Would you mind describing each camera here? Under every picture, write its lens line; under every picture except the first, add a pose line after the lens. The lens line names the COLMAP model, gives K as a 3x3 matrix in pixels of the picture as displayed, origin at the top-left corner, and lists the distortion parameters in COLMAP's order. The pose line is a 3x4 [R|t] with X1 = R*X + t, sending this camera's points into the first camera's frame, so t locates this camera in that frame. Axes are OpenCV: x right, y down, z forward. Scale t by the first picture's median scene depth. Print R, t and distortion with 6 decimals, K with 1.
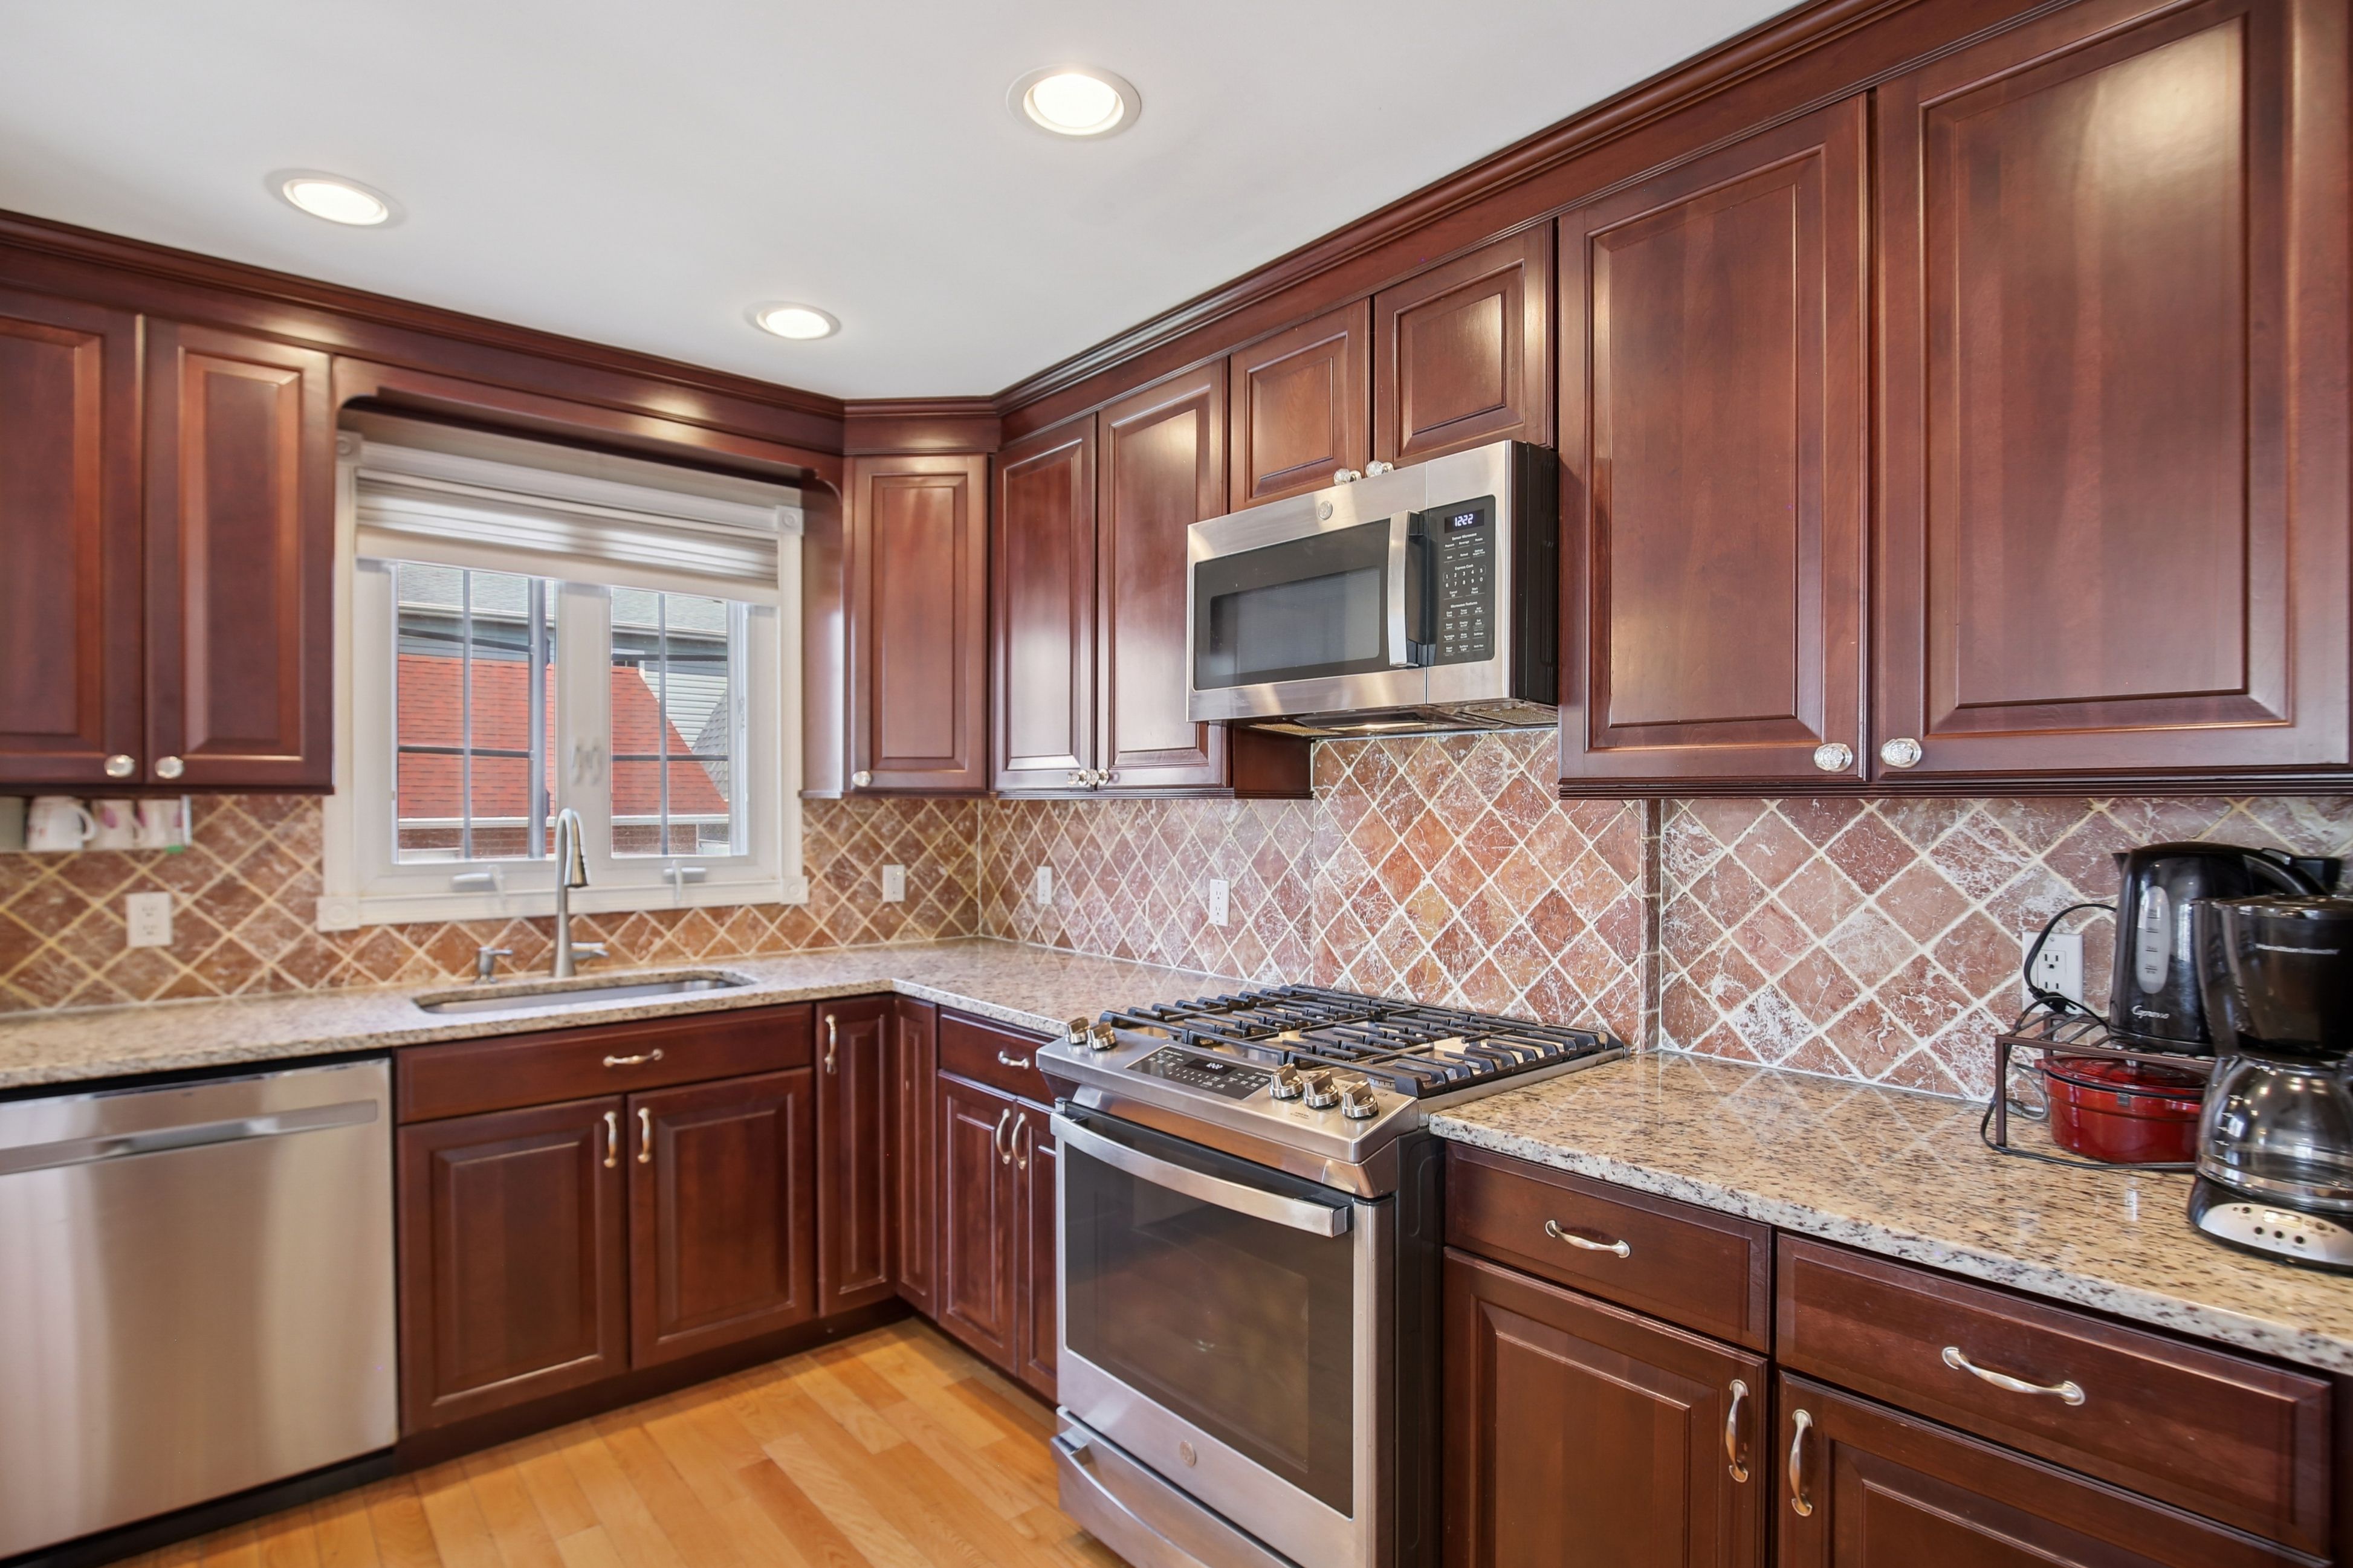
lens RADIAL K [[1153.3, 0, 1180.6], [0, 1153.3, 816.0], [0, 0, 1]] dist [-0.030158, 0.003317]
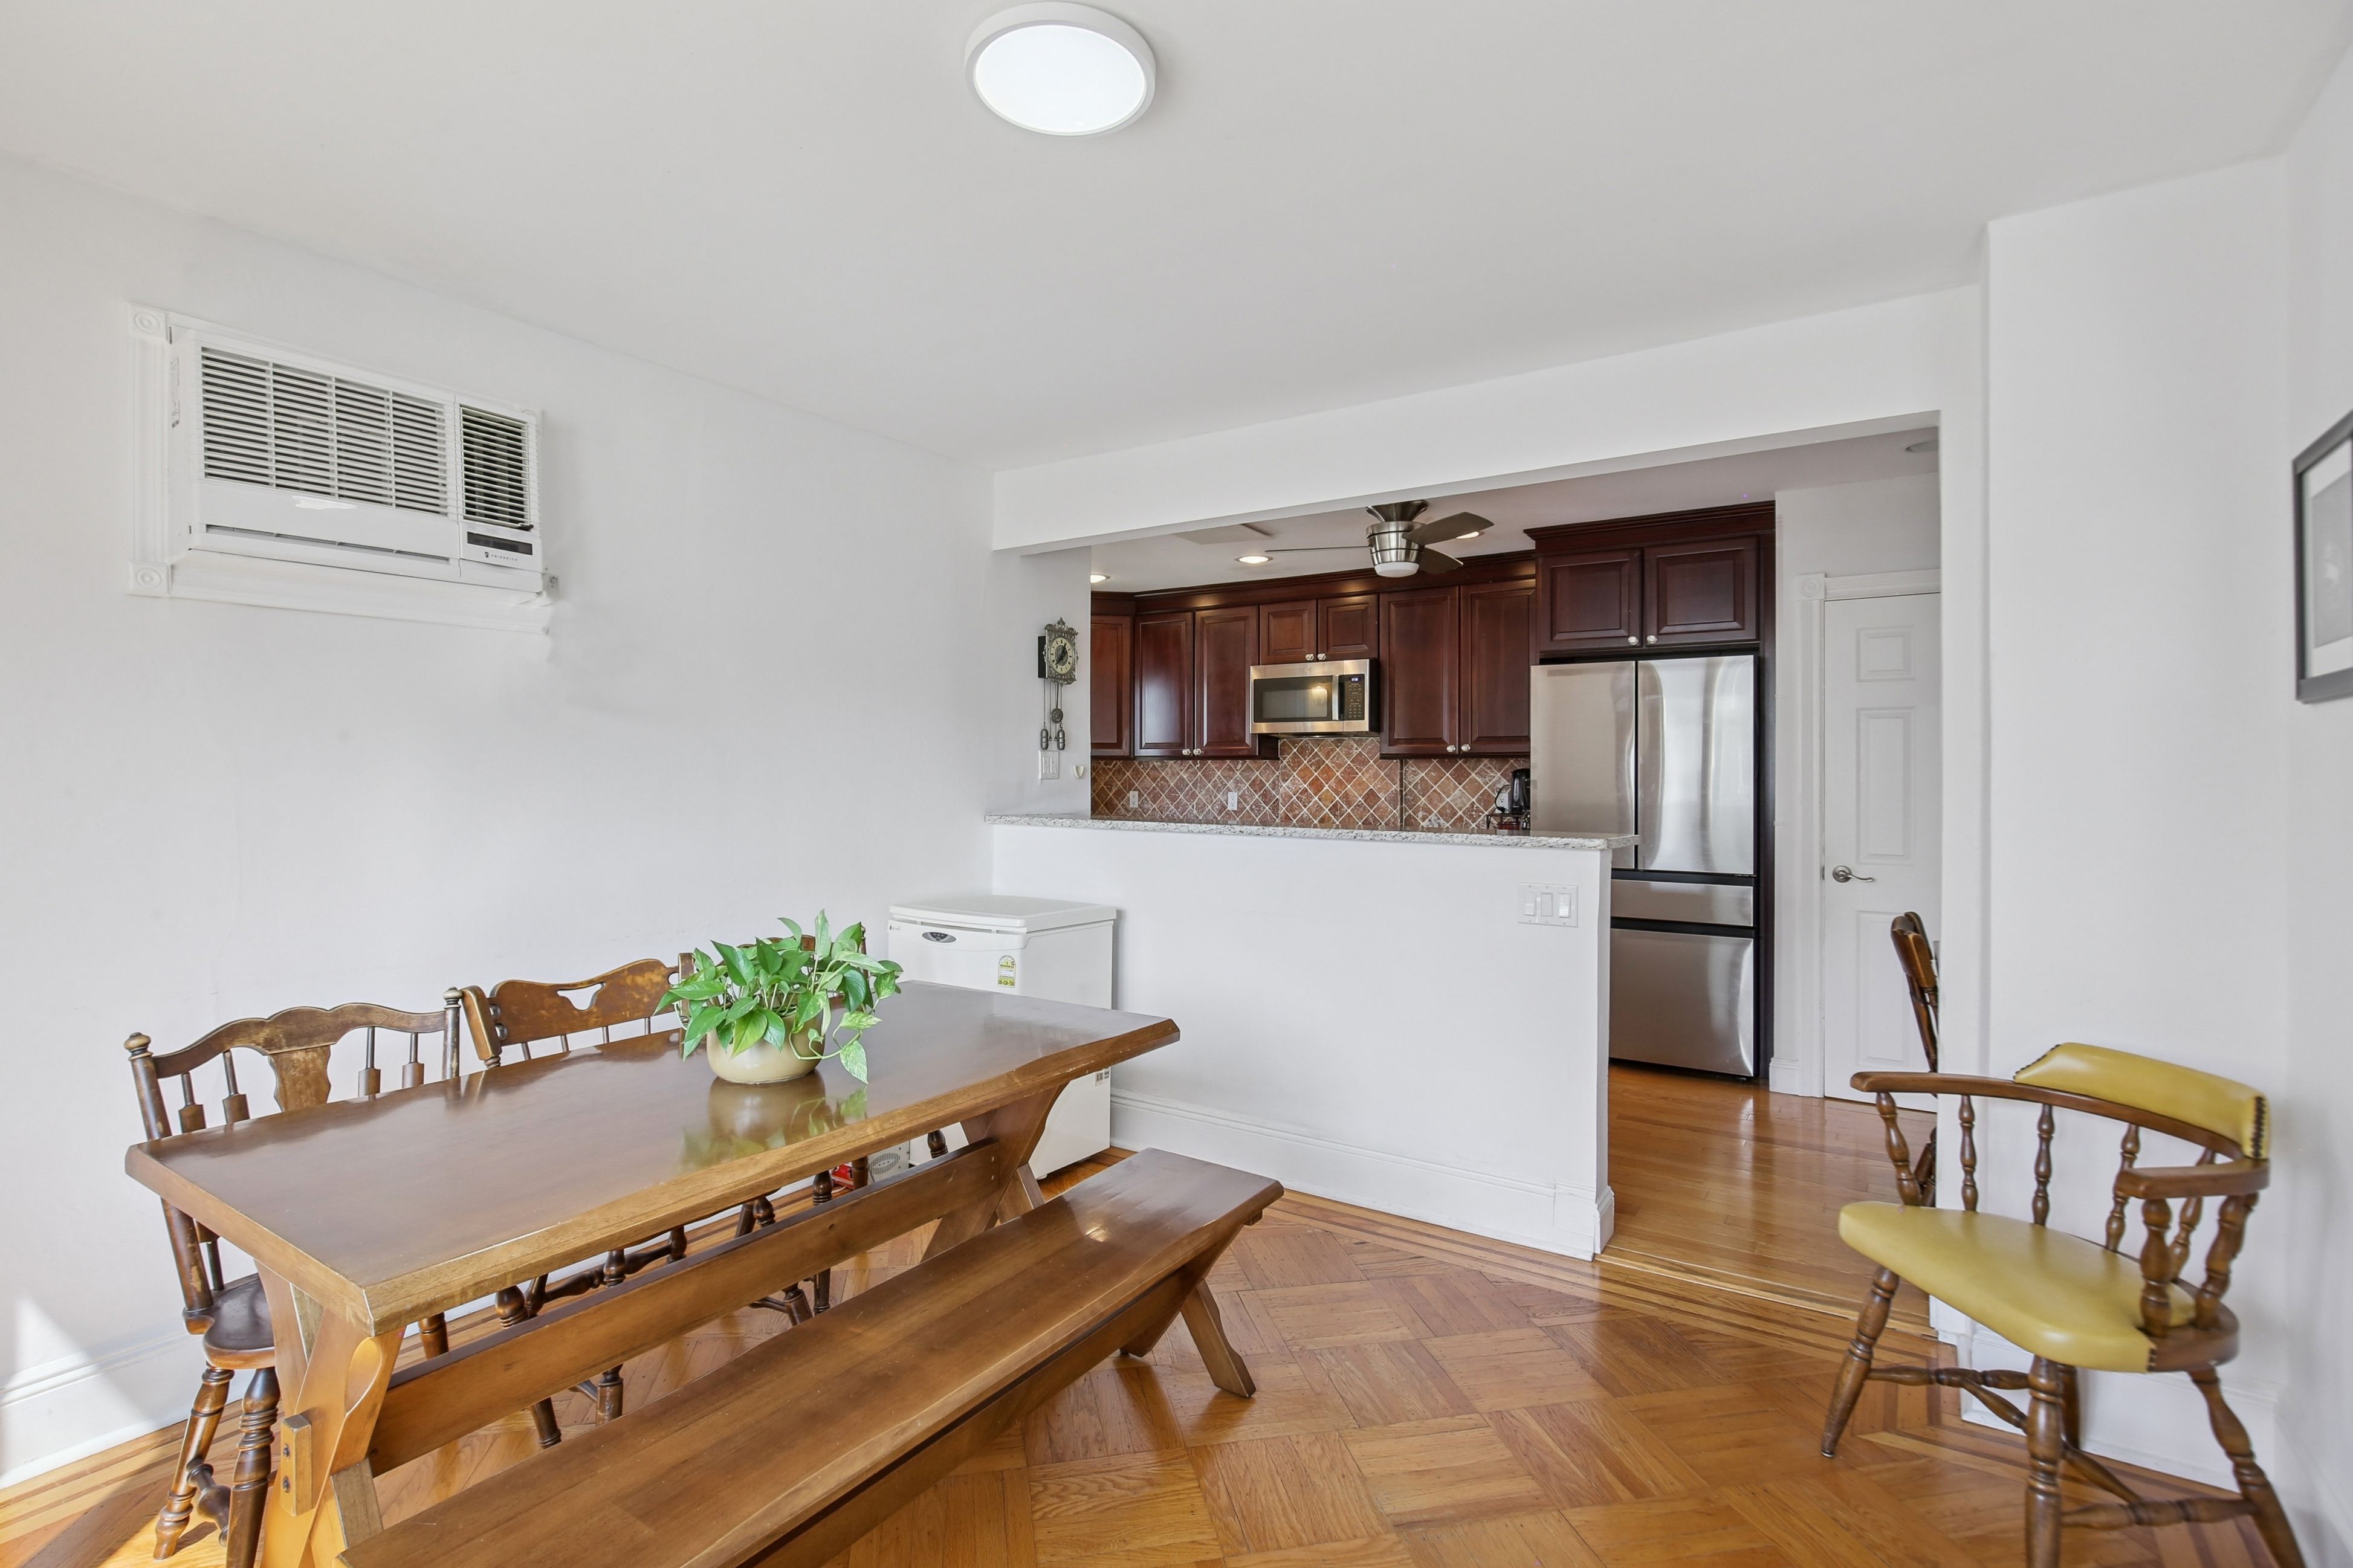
lens RADIAL K [[1108.6, 0, 1189.2], [0, 1108.6, 779.5], [0, 0, 1]] dist [-0.013670, 0.006811]
pose [[0.957206, -0.003510, 0.289386, -1.137773], [0.005254, 0.999972, -0.005248, 0.058319], [-0.289360, 0.006544, 0.957198, -1.947919]]
